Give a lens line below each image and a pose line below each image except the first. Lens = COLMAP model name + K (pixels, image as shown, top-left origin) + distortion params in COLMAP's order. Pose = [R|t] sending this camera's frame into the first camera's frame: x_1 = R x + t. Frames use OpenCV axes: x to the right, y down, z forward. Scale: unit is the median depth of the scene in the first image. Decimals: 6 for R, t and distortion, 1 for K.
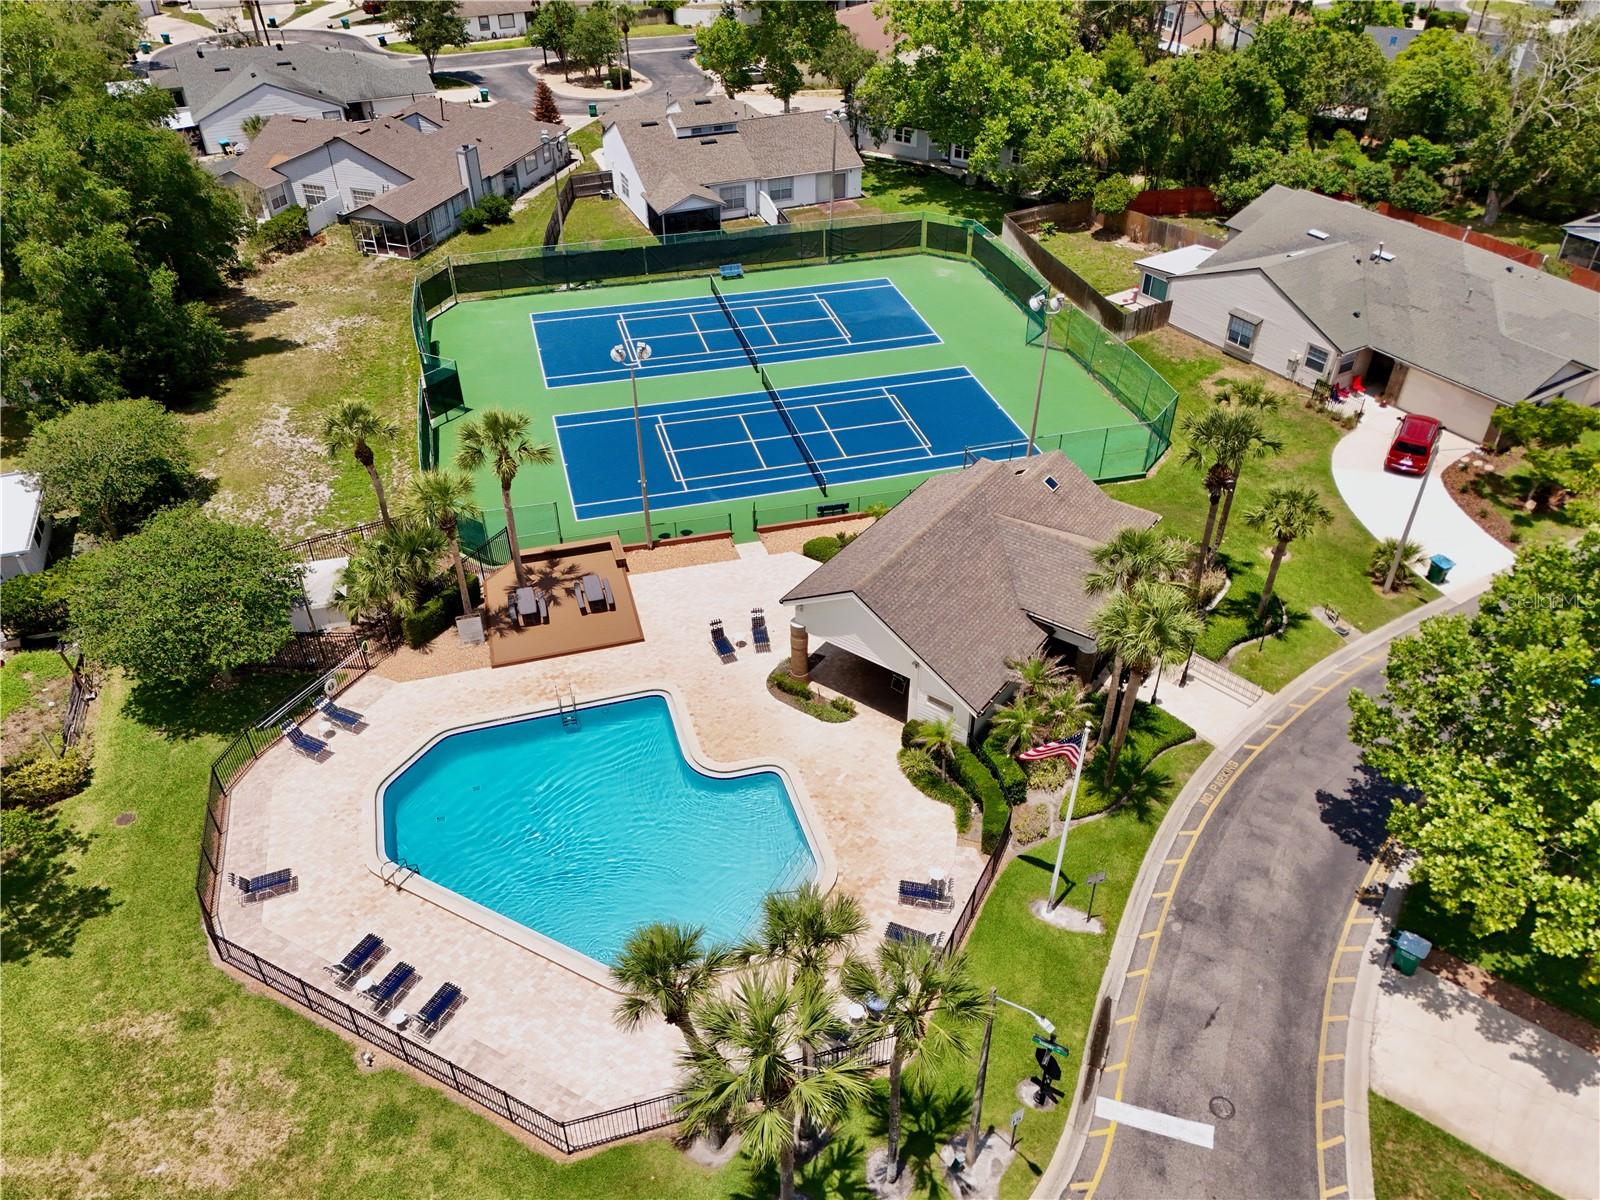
lens RADIAL K [[1169.0, 0, 803.5], [0, 1169.0, 626.8], [0, 0, 1]] dist [0.078325, -0.075911]
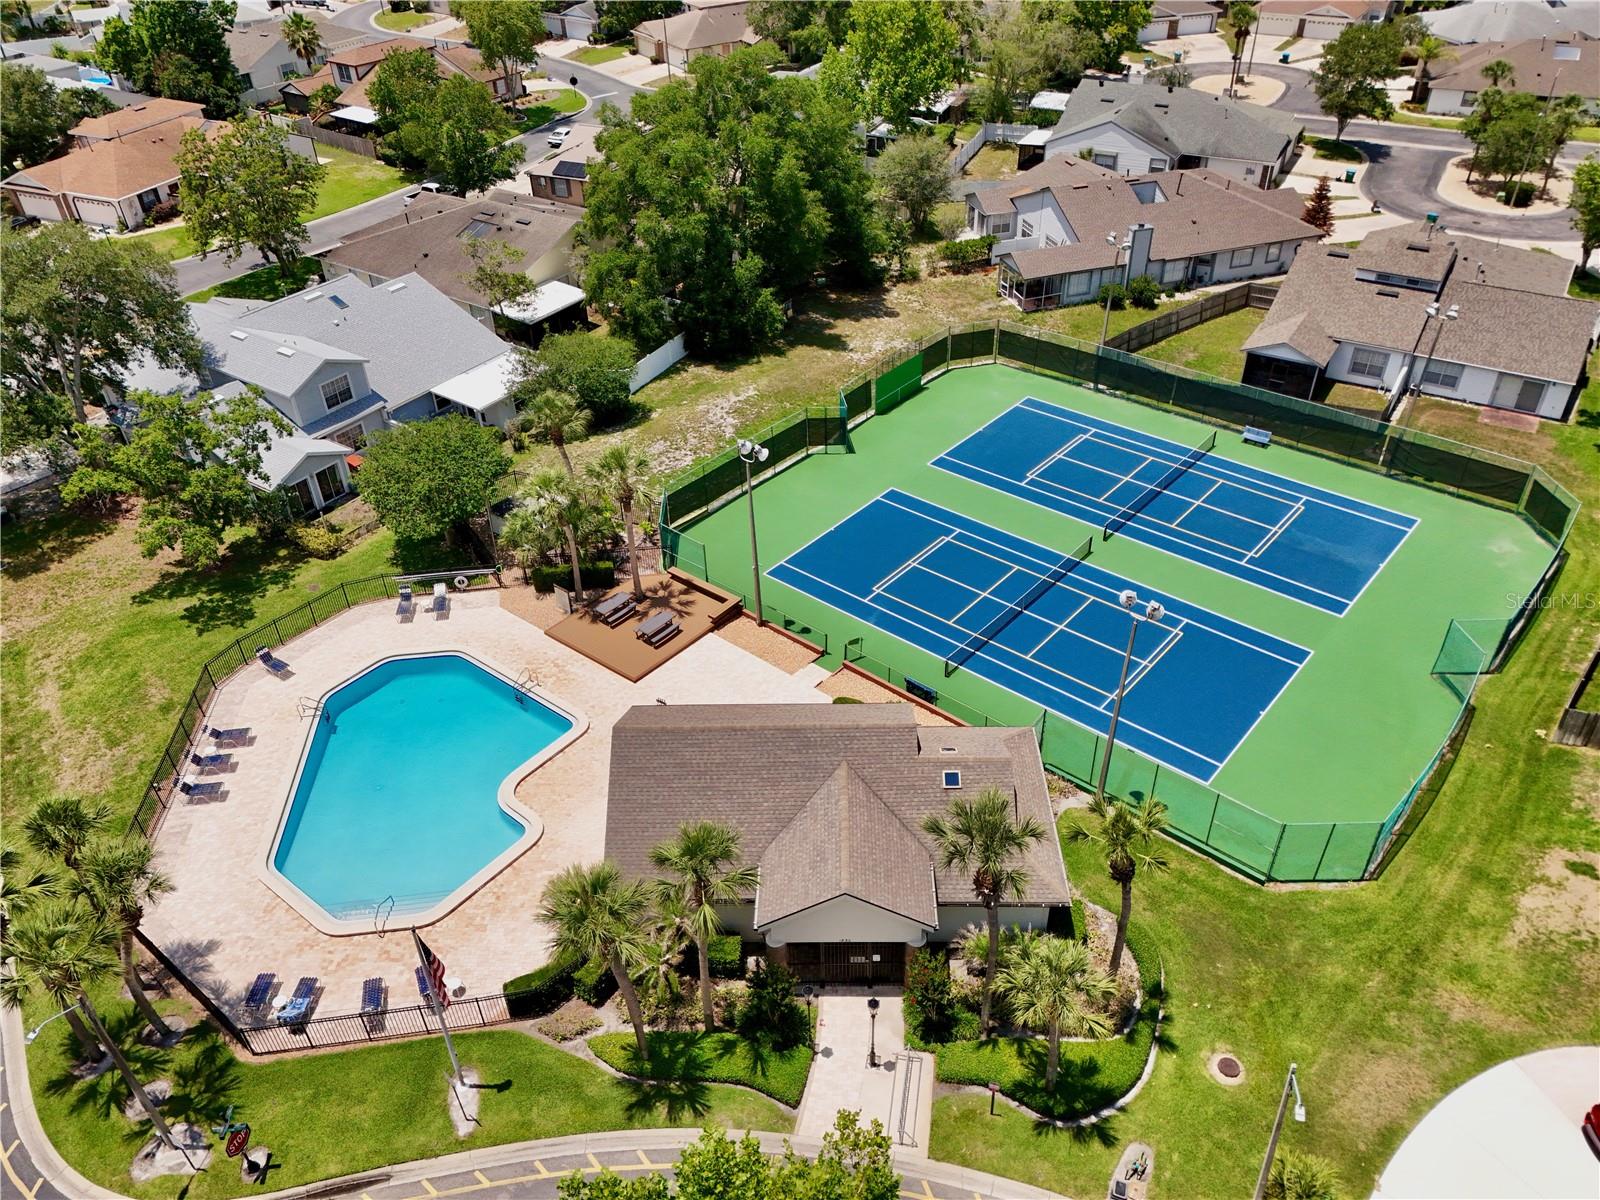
lens RADIAL K [[1169.0, 0, 803.5], [0, 1169.0, 626.8], [0, 0, 1]] dist [0.078325, -0.075911]
pose [[0.568354, 0.491969, -0.659500, 0.492901], [-0.485731, 0.847589, 0.213678, -0.259828], [0.664108, 0.198895, 0.720695, 0.223321]]
